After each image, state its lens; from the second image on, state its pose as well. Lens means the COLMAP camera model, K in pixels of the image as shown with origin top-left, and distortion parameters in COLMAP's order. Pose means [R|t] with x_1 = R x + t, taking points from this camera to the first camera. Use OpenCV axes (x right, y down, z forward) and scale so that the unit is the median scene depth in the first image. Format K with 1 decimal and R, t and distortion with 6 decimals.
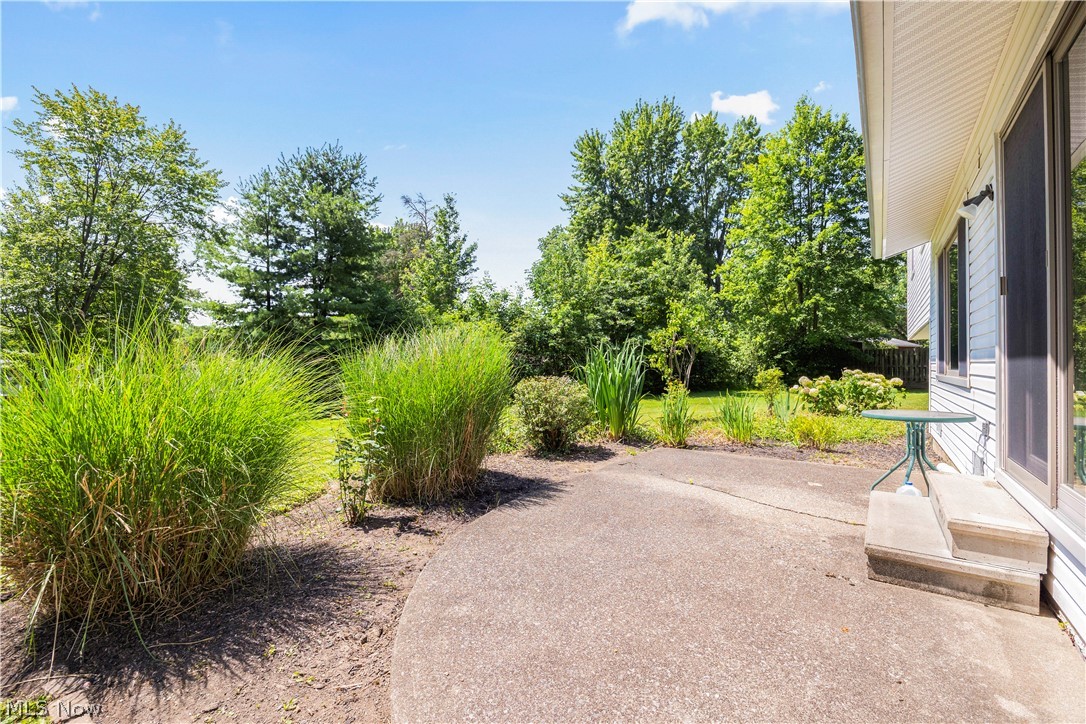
lens RADIAL K [[467.5, 0, 540.0], [0, 467.5, 363.7], [0, 0, 1]] dist [-0.004699, -0.000133]
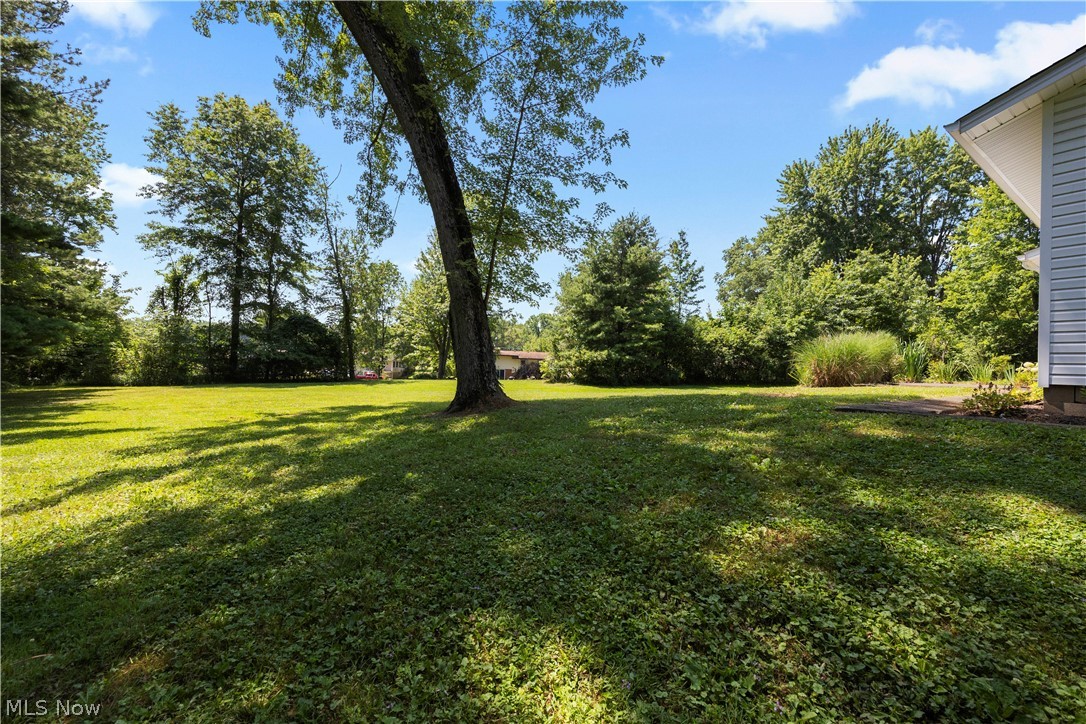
lens RADIAL K [[434.9, 0, 546.3], [0, 434.9, 358.6], [0, 0, 1]] dist [0.003002, -0.000509]
pose [[0.941369, 0.023102, -0.336588, -0.179239], [-0.028587, 0.999527, -0.011349, 0.029293], [0.336166, 0.020305, 0.941584, -0.354882]]
